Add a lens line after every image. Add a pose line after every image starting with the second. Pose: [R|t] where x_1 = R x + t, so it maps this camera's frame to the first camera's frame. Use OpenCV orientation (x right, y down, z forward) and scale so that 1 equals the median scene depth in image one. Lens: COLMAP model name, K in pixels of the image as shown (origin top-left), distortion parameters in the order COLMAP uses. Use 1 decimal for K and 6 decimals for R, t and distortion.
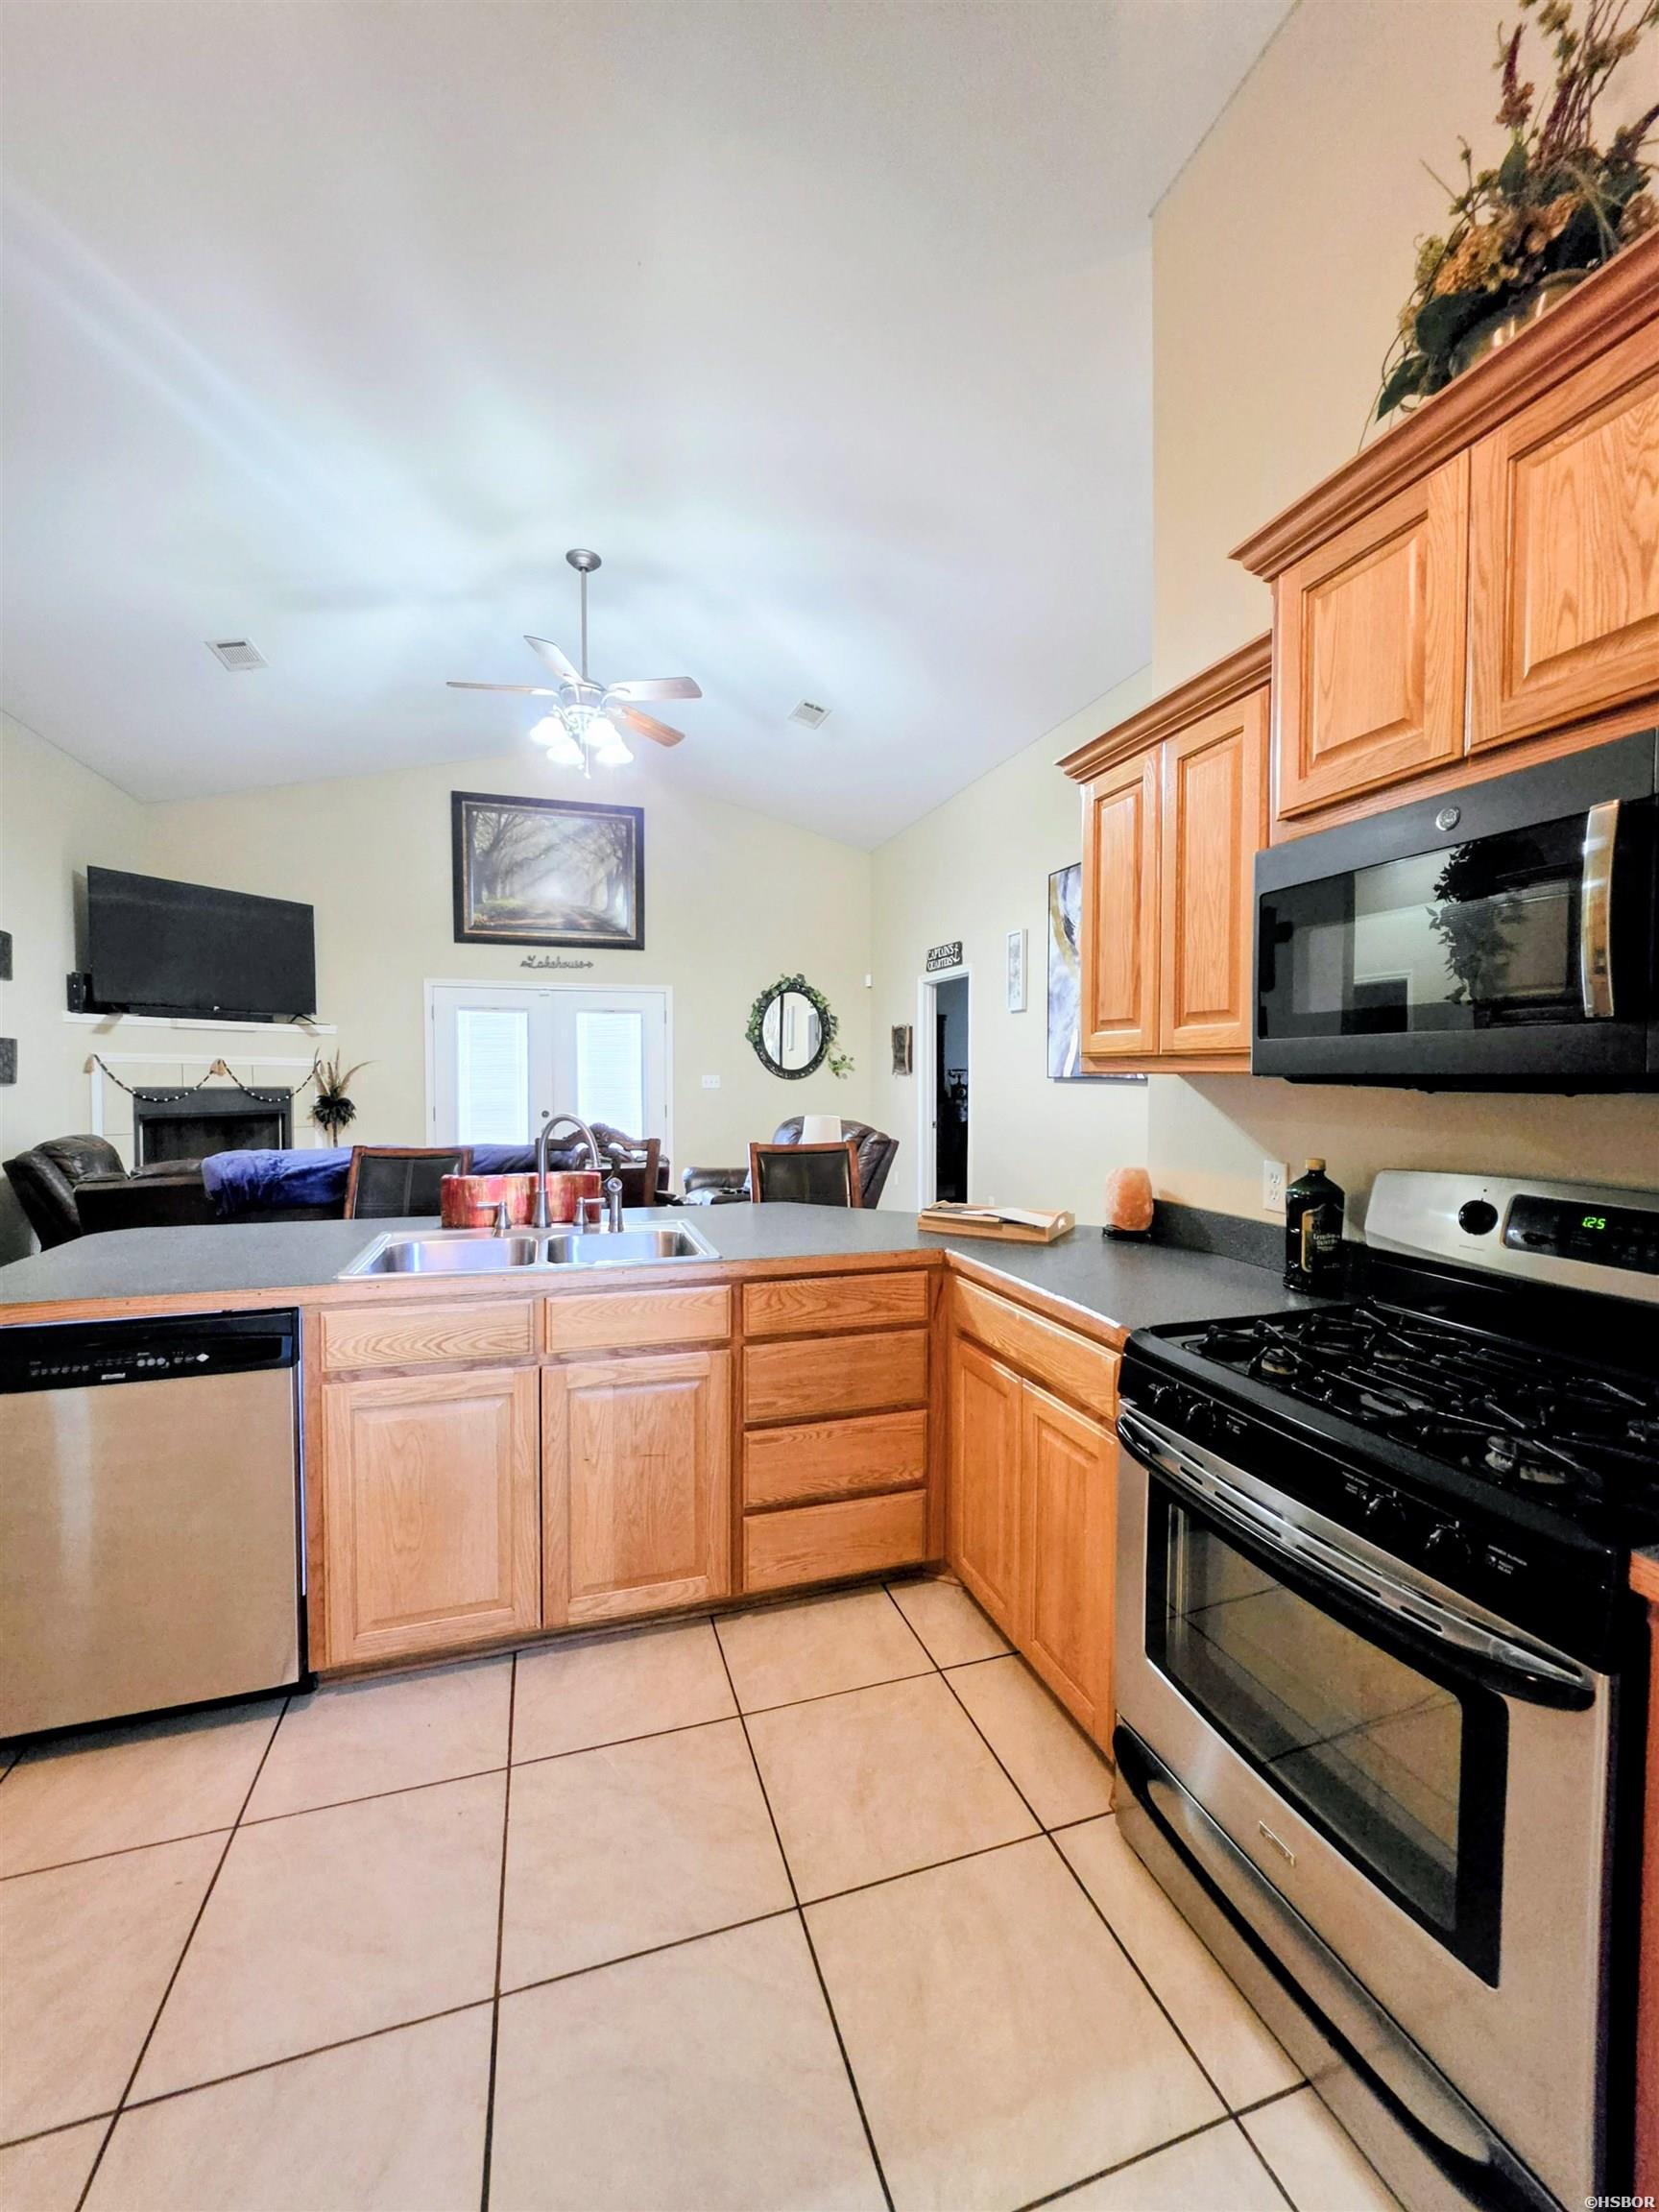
lens RADIAL K [[900.8, 0, 829.5], [0, 900.8, 1106.0], [0, 0, 1]] dist [-0.001364, -0.000058]
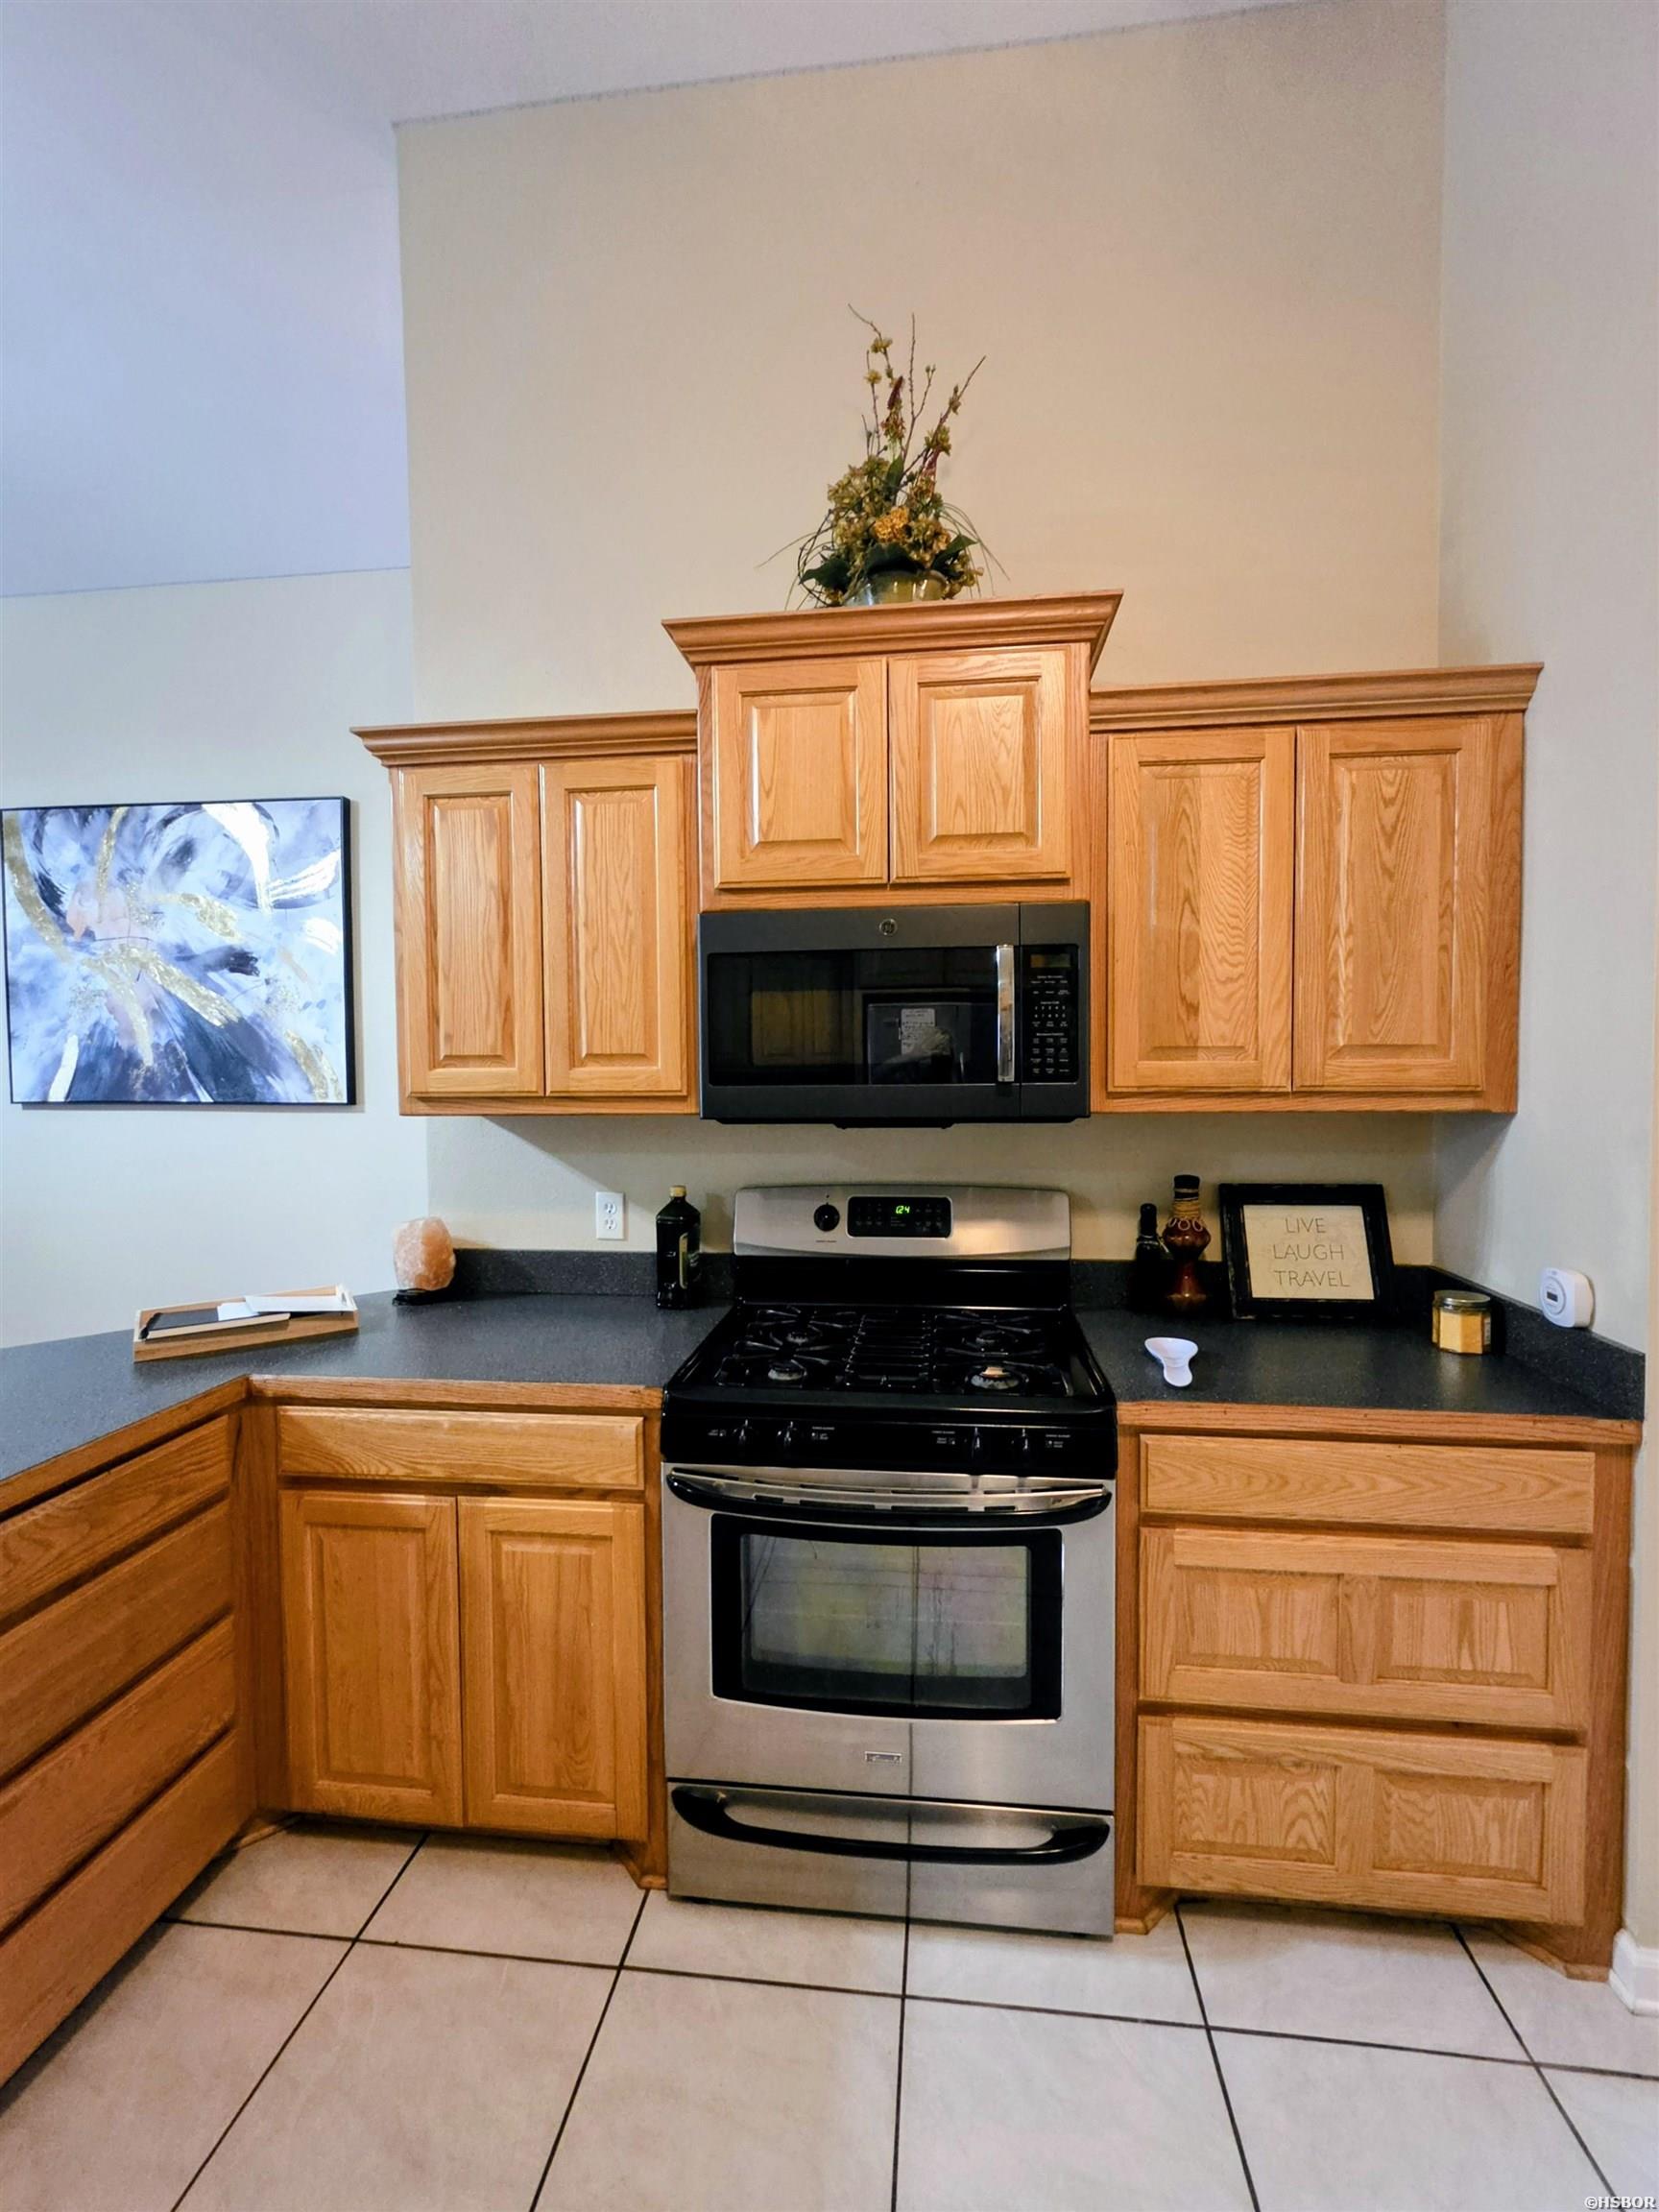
lens RADIAL K [[932.8, 0, 858.7], [0, 932.8, 1096.2], [0, 0, 1]] dist [-0.003178, 0.000051]
pose [[0.405537, -0.036890, 0.913334, -0.370432], [0.043349, 0.998837, 0.021096, -0.059280], [-0.913050, 0.031037, 0.406665, 0.288575]]
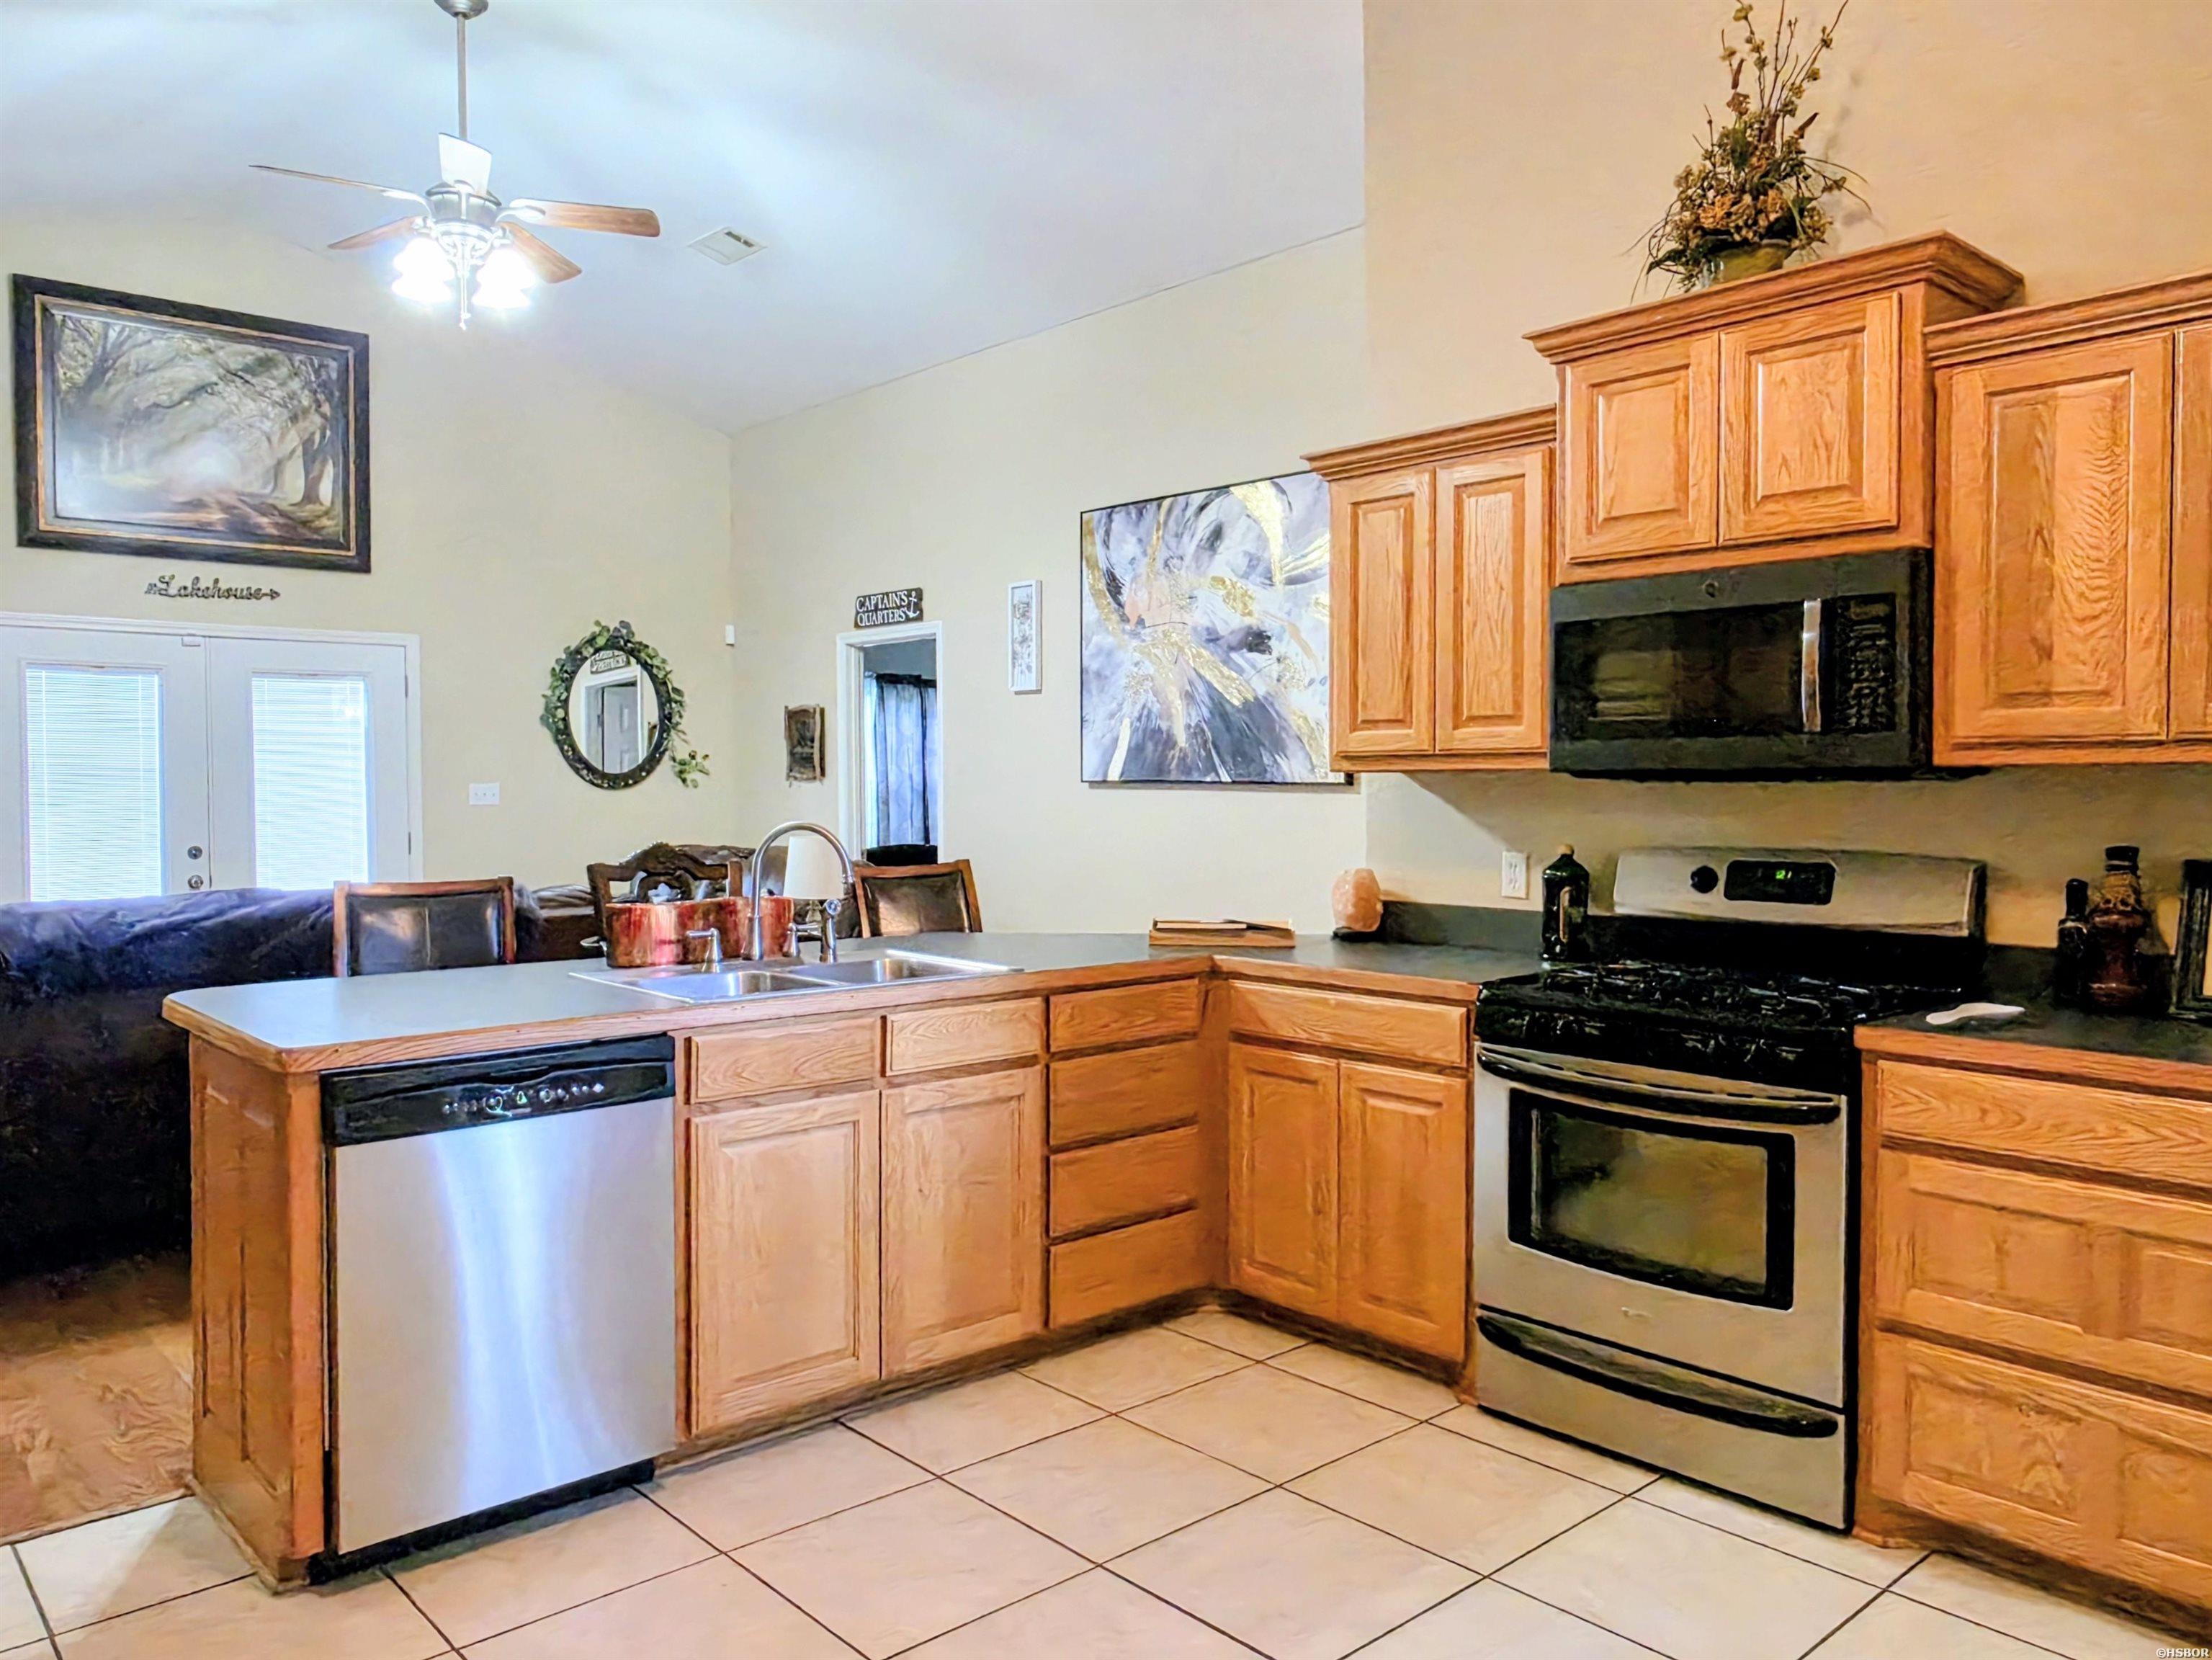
lens RADIAL K [[1608.5, 0, 1055.2], [0, 1608.5, 830.2], [0, 0, 1]] dist [0.006851, 0.000944]
pose [[0.919664, -0.017393, 0.392321, -0.769286], [0.019922, 0.999799, -0.002375, 0.029082], [-0.392201, 0.010000, 0.919825, -0.564925]]
